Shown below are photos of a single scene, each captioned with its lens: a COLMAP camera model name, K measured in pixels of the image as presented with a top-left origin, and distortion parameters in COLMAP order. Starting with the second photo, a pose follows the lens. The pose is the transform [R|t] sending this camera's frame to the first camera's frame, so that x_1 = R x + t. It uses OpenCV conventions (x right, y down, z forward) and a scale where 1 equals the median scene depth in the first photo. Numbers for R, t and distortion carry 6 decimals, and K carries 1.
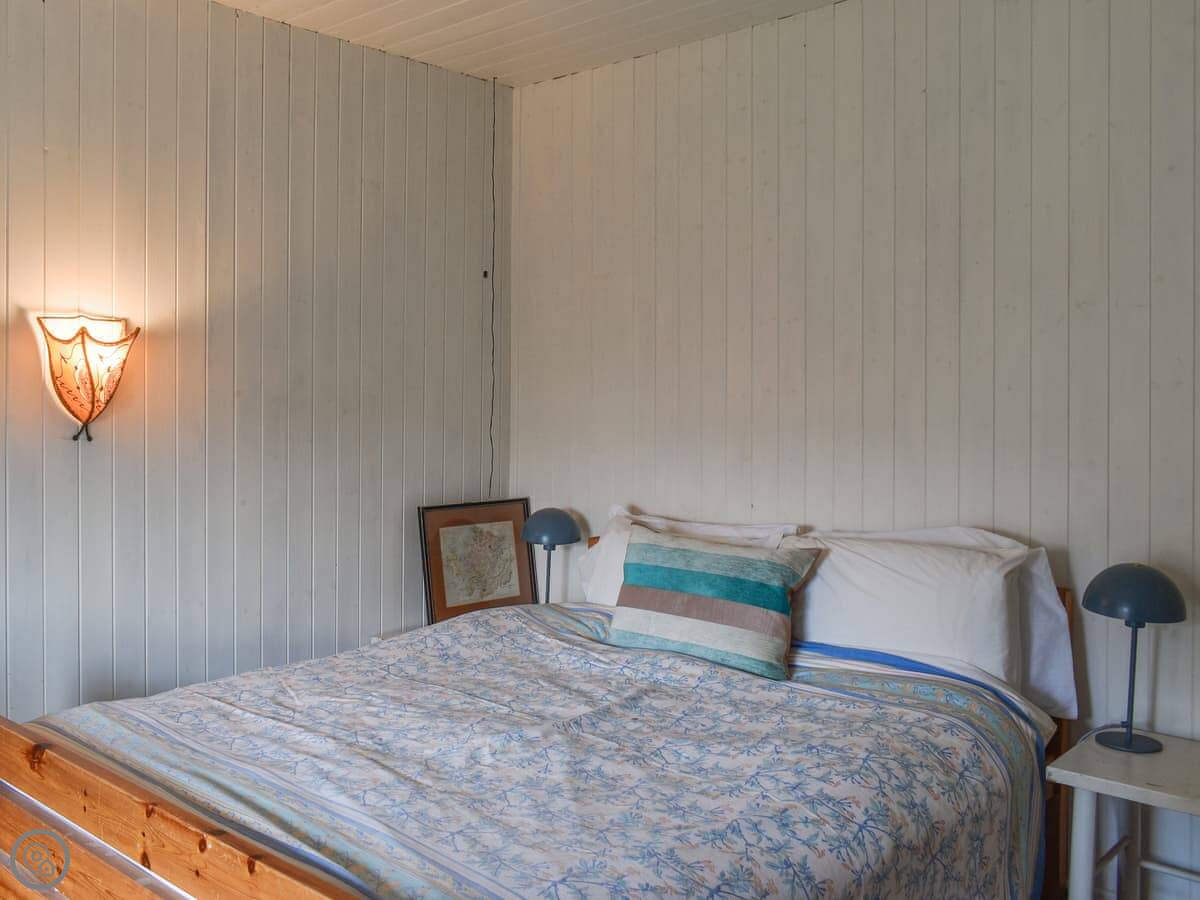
lens RADIAL K [[1085.3, 0, 464.8], [0, 1085.3, 446.7], [0, 0, 1]] dist [-0.066660, 0.021023]
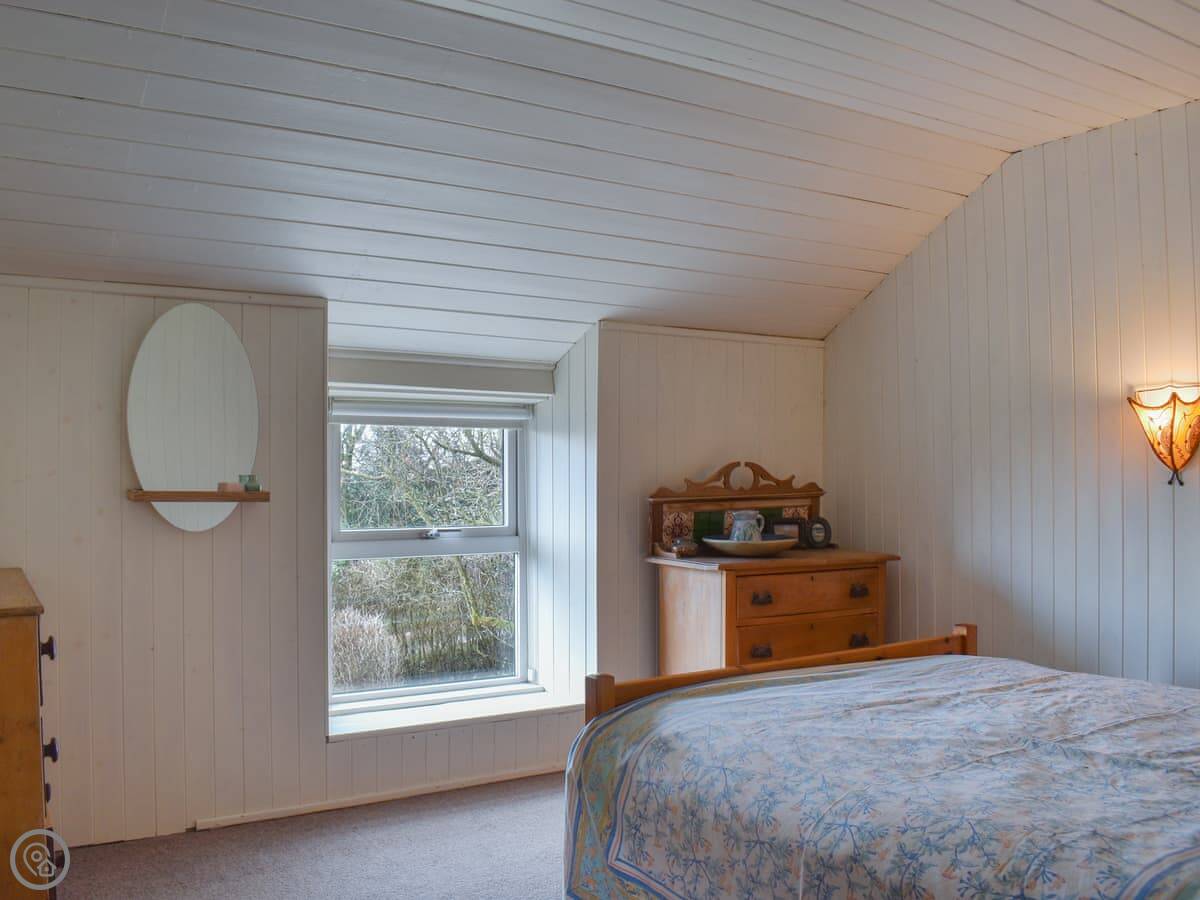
lens RADIAL K [[1059.6, 0, 600.0], [0, 1059.6, 450.0], [0, 0, 1]] dist [-0.096534, 0.020399]
pose [[-0.234709, -0.025810, -0.971723, 1.378958], [-0.013865, 0.999635, -0.023202, -0.013056], [0.971967, 0.008027, -0.234981, 0.908751]]
